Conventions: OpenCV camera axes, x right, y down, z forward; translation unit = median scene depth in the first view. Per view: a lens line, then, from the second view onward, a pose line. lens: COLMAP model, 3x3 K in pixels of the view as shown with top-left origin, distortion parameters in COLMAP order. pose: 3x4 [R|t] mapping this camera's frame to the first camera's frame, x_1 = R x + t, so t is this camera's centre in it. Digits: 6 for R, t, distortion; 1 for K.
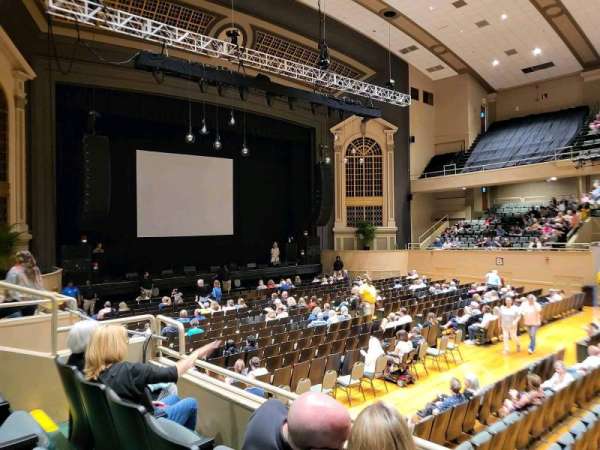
lens RADIAL K [[450.0, 0, 290.4], [0, 450.0, 222.7], [0, 0, 1]] dist [0.040973, -0.063846]
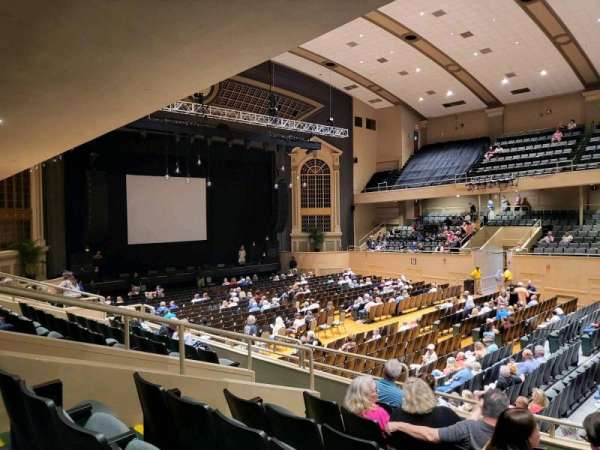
lens RADIAL K [[451.9, 0, 299.1], [0, 451.9, 226.9], [0, 0, 1]] dist [0.046435, -0.069066]
pose [[0.999119, -0.003405, 0.041834, 0.070923], [0.002112, 0.999520, 0.030909, -0.045928], [-0.041919, -0.030794, 0.998646, -0.235083]]
